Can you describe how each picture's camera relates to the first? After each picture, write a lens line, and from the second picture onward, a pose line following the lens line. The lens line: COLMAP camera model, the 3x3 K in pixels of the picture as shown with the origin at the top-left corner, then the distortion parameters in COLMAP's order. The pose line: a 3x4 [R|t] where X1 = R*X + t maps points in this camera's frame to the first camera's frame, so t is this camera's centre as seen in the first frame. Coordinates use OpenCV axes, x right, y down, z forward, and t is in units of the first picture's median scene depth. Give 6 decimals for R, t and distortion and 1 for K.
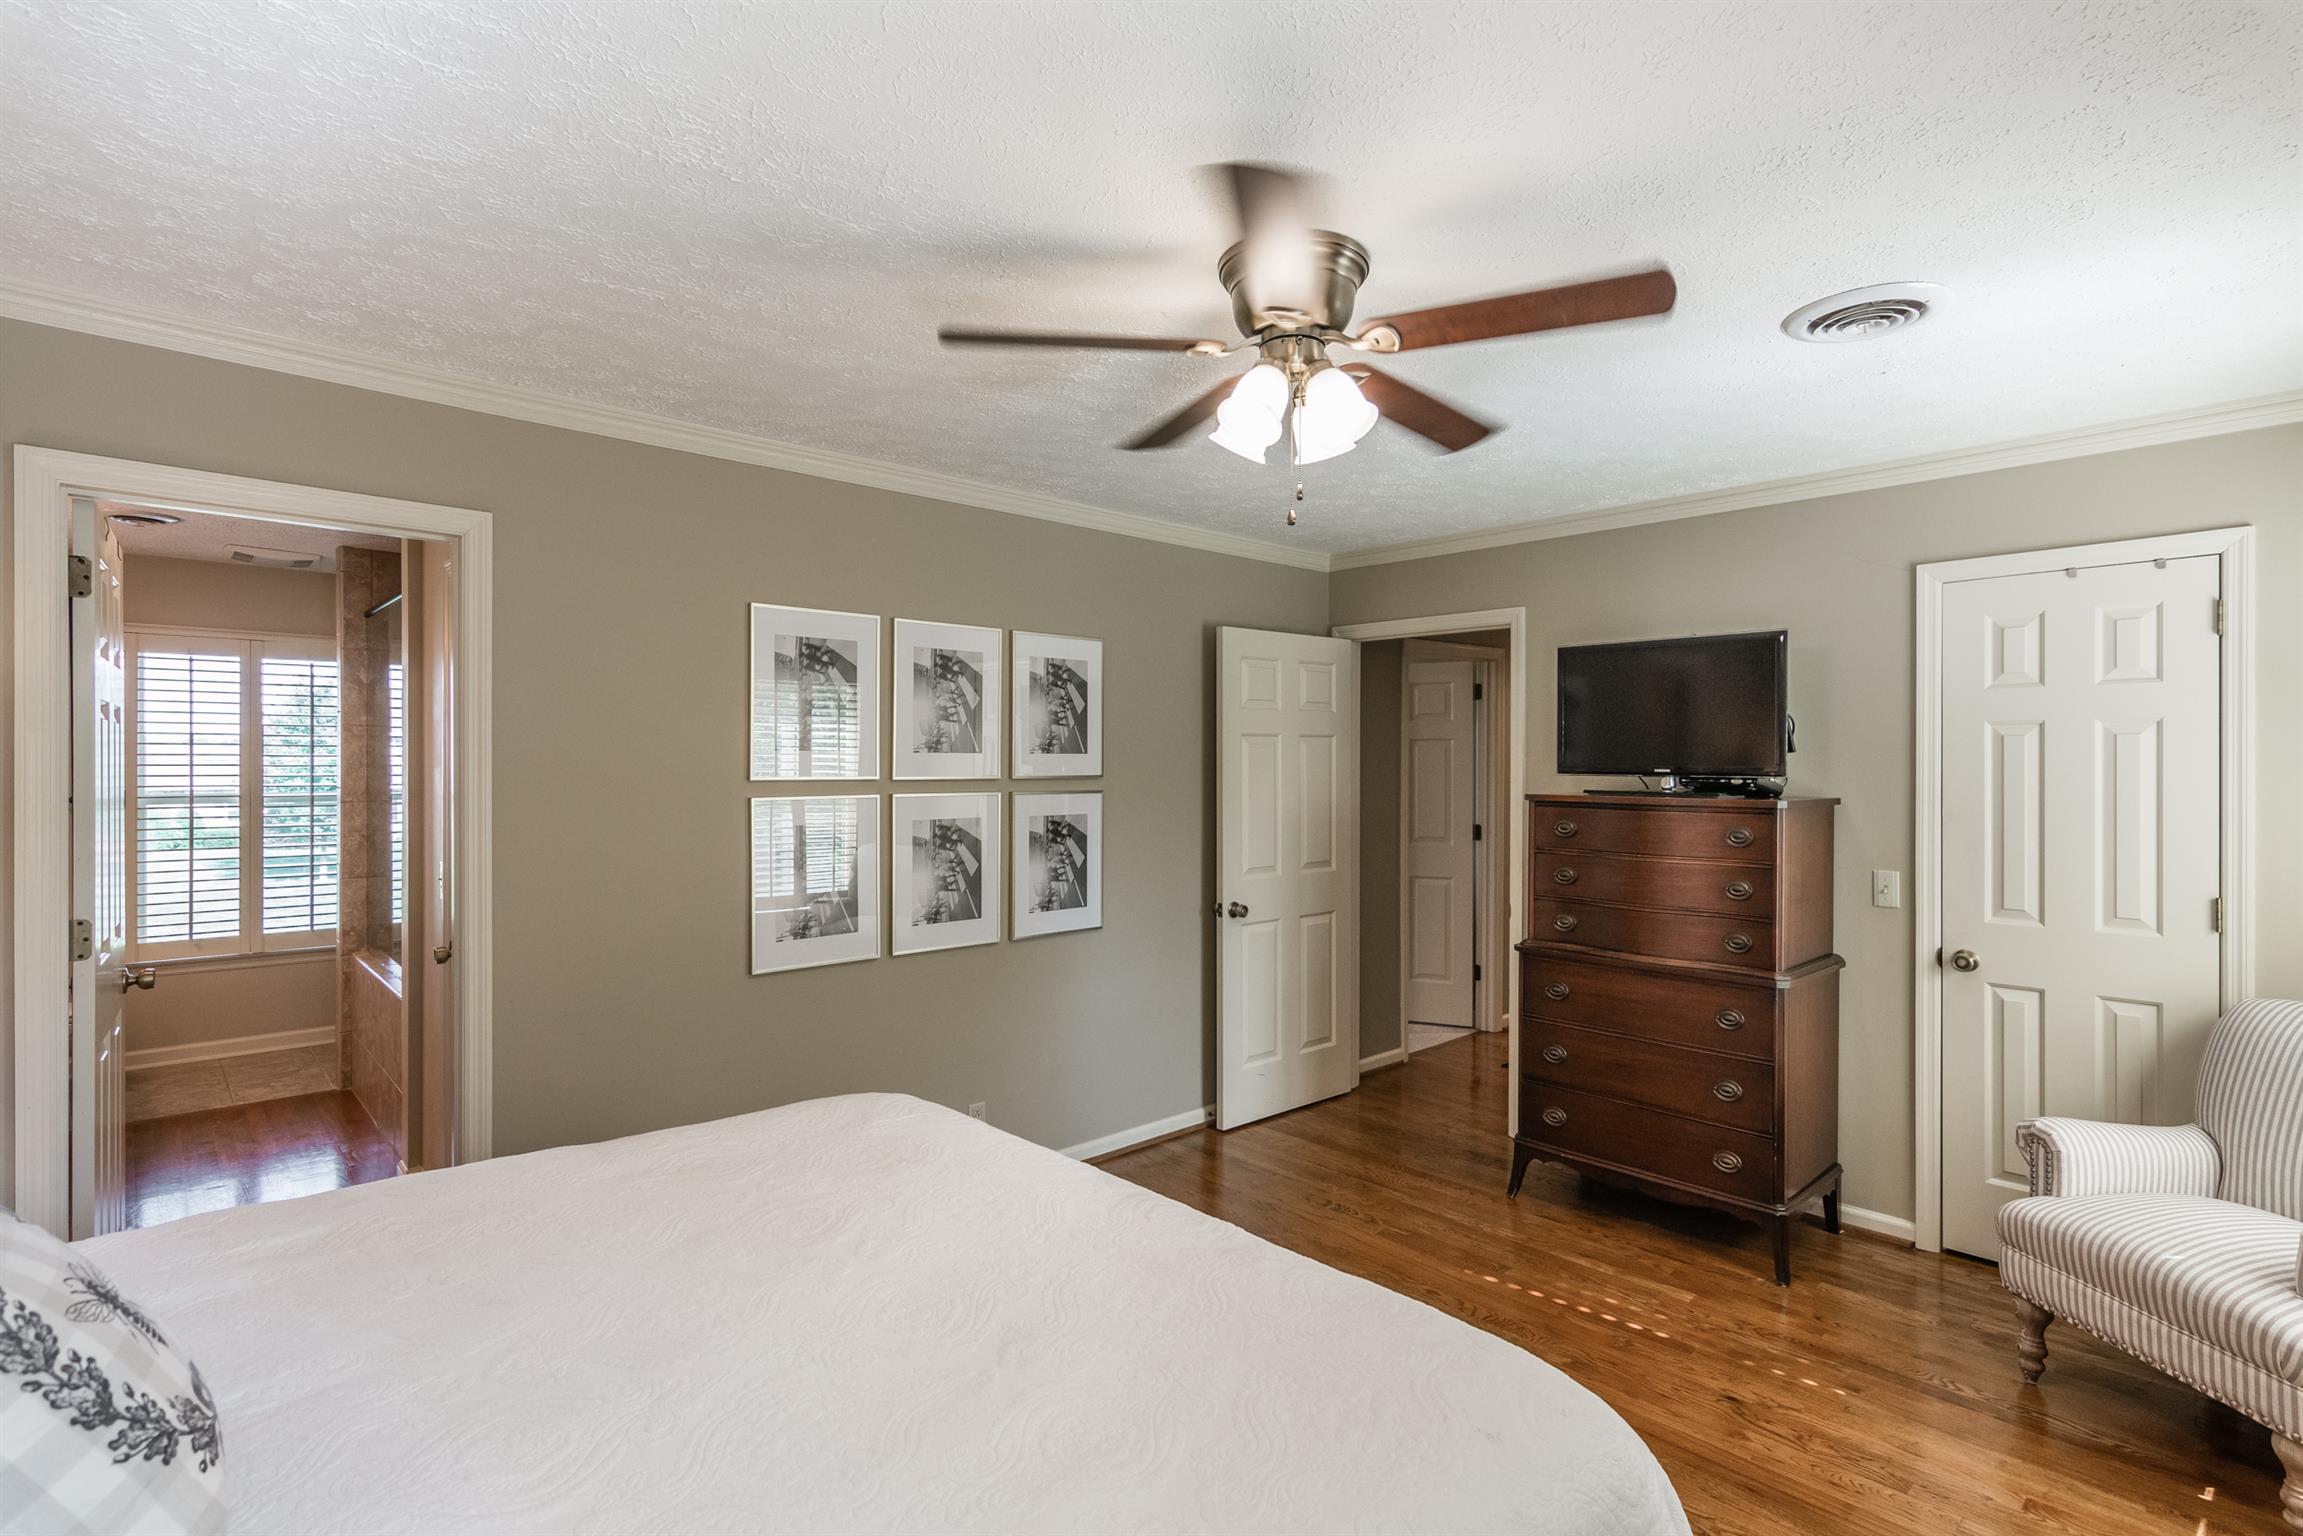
lens RADIAL K [[1109.2, 0, 1145.6], [0, 1109.2, 773.0], [0, 0, 1]] dist [-0.000806, 0.000496]
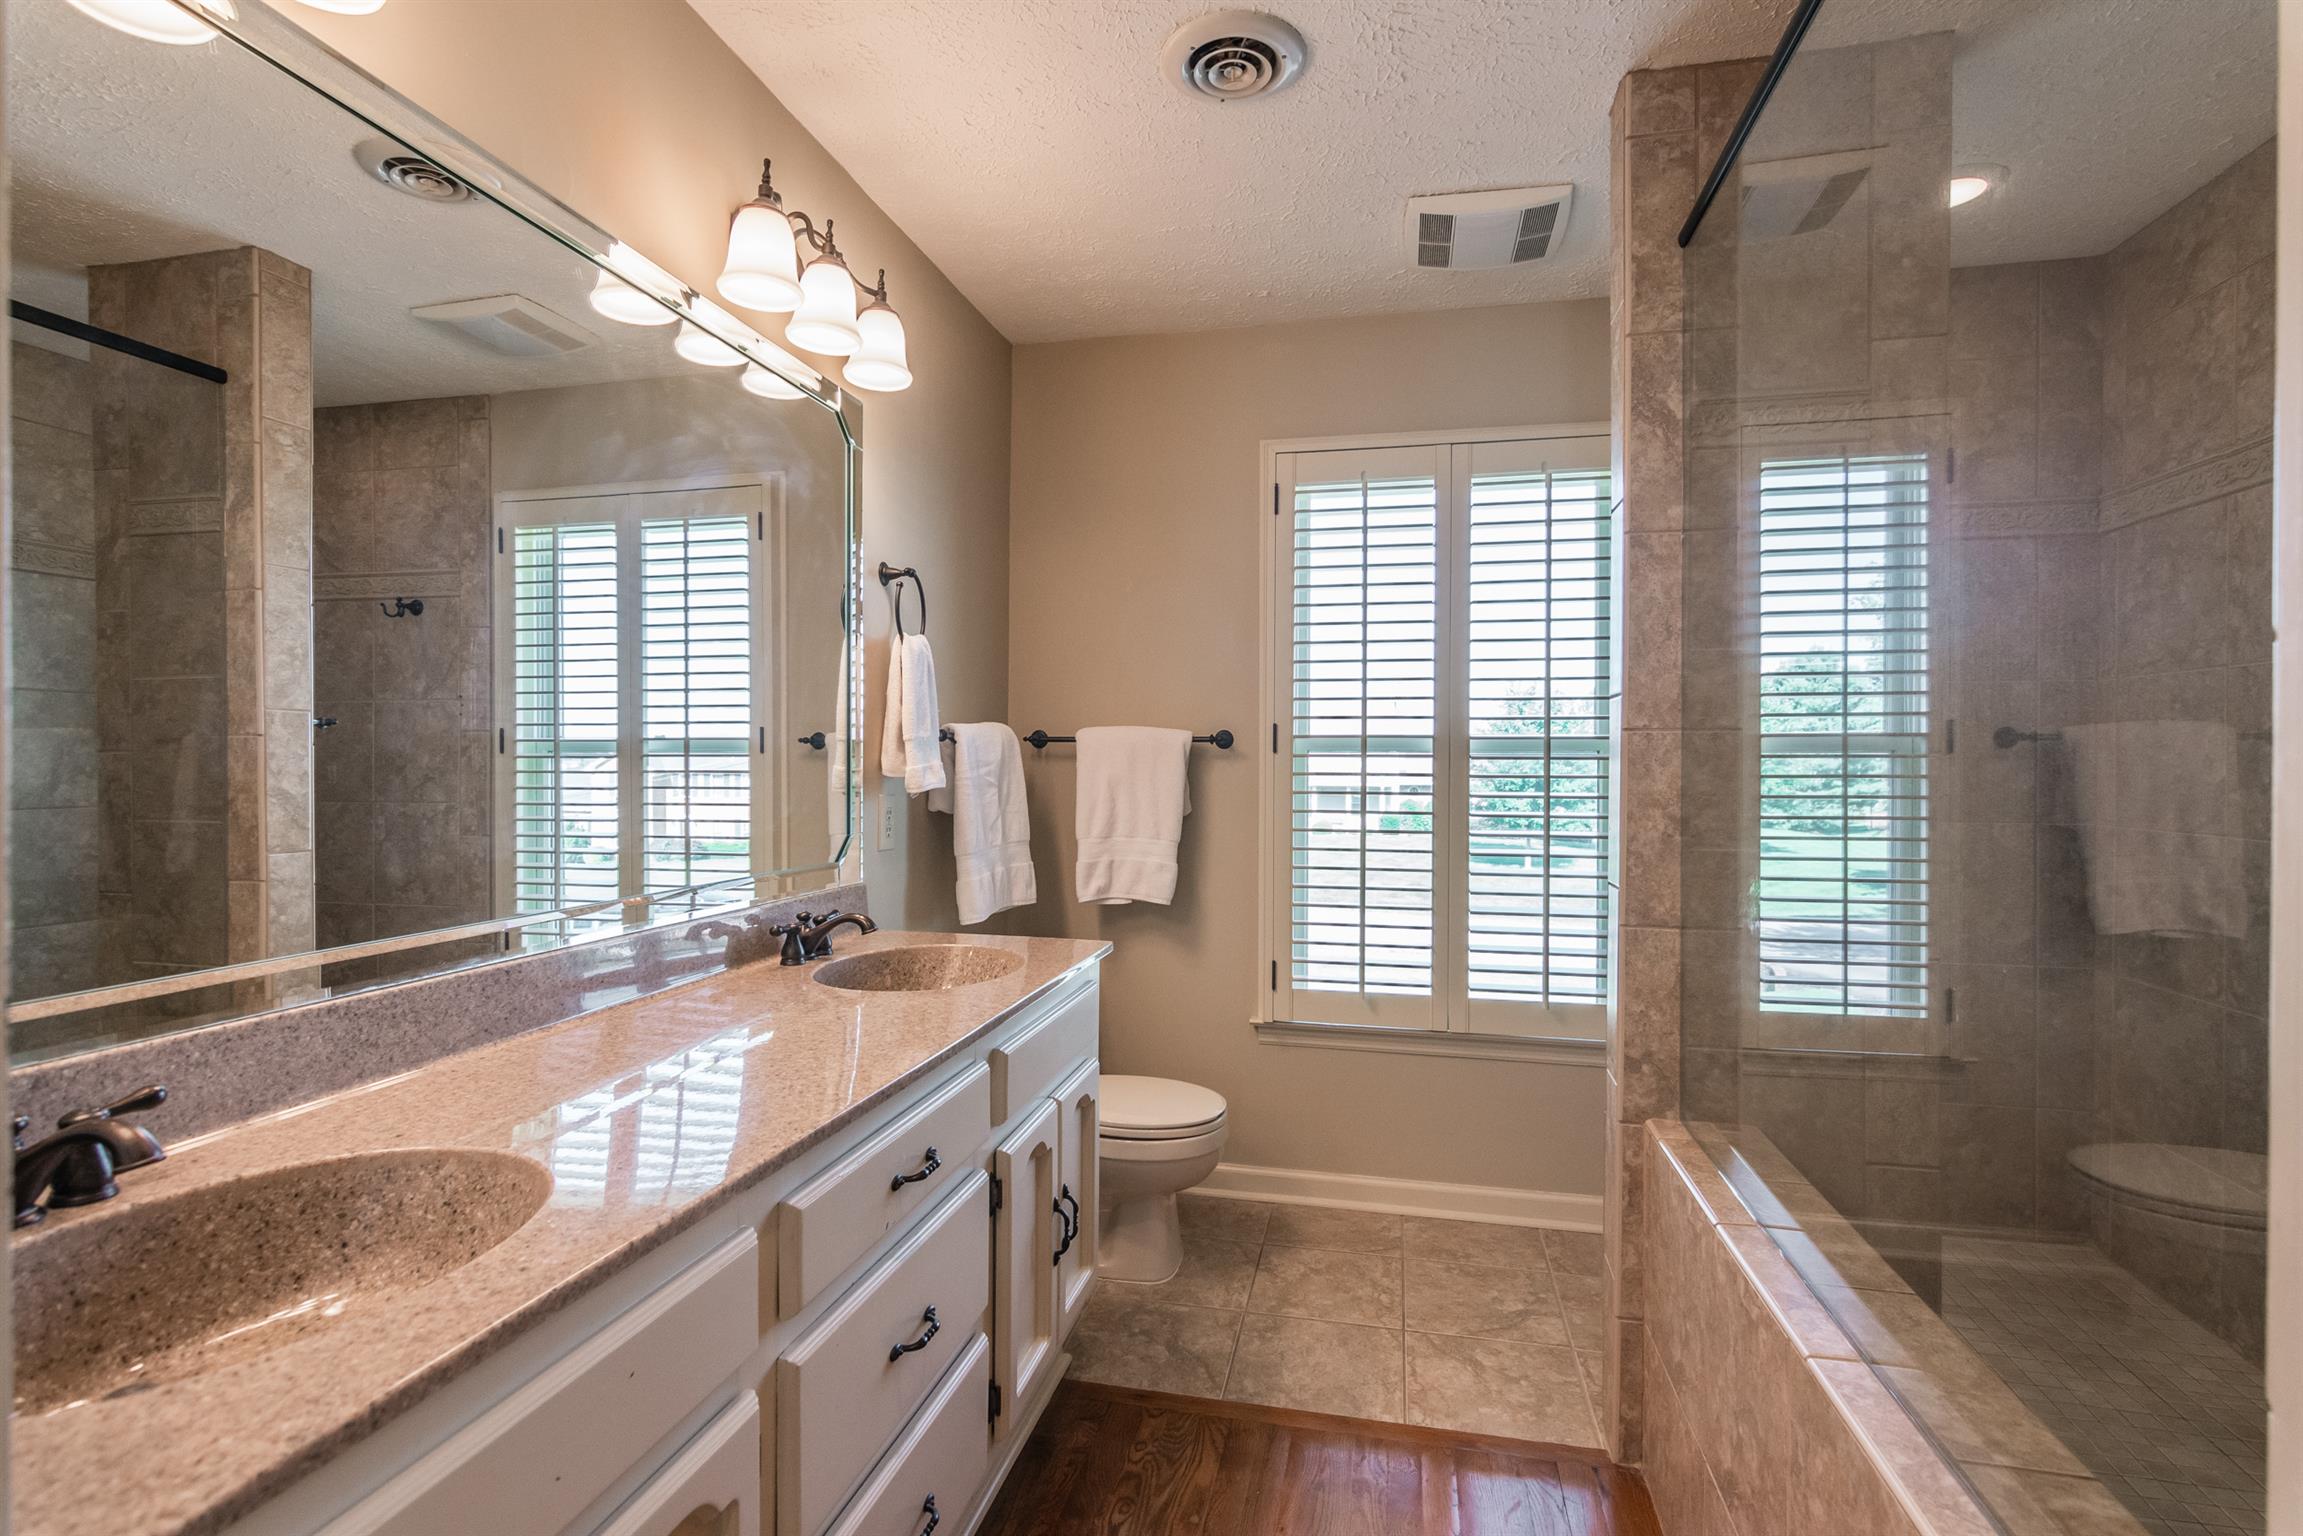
lens RADIAL K [[1138.1, 0, 1112.7], [0, 1138.1, 763.8], [0, 0, 1]] dist [-0.000910, 0.000714]
pose [[0.547793, -0.000810, -0.836614, -0.482281], [-0.007356, 0.999956, -0.005785, 0.041511], [0.836582, 0.009323, 0.547763, 0.622071]]
